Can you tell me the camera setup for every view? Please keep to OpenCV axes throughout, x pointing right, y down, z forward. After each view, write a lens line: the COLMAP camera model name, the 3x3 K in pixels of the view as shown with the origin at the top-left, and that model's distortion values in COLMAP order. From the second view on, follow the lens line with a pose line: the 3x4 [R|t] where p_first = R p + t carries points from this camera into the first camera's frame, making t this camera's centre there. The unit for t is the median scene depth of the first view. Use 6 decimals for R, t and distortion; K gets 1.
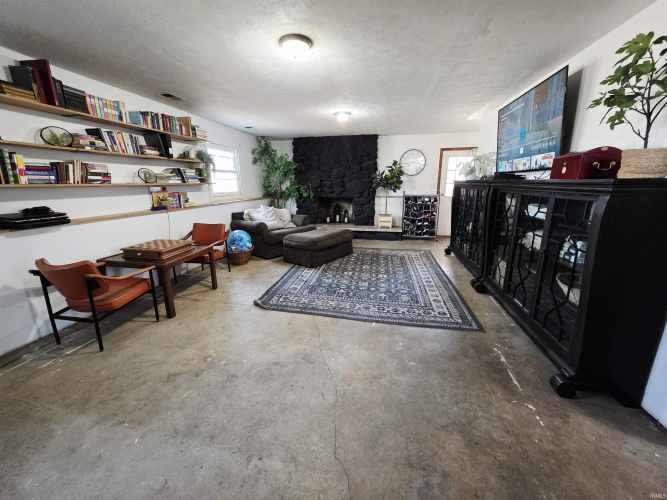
lens RADIAL K [[266.7, 0, 329.5], [0, 266.7, 246.8], [0, 0, 1]] dist [-0.002401, 0.001285]
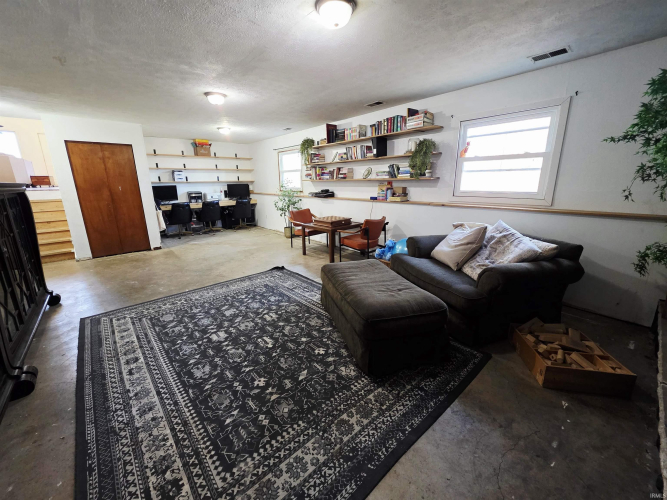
lens RADIAL K [[266.7, 0, 333.8], [0, 266.7, 246.0], [0, 0, 1]] dist [-0.002401, 0.001285]
pose [[-0.598270, 0.210207, -0.773231, 0.538408], [-0.167058, 0.911051, 0.376932, -0.403077], [0.783686, 0.354682, -0.509938, 1.653400]]
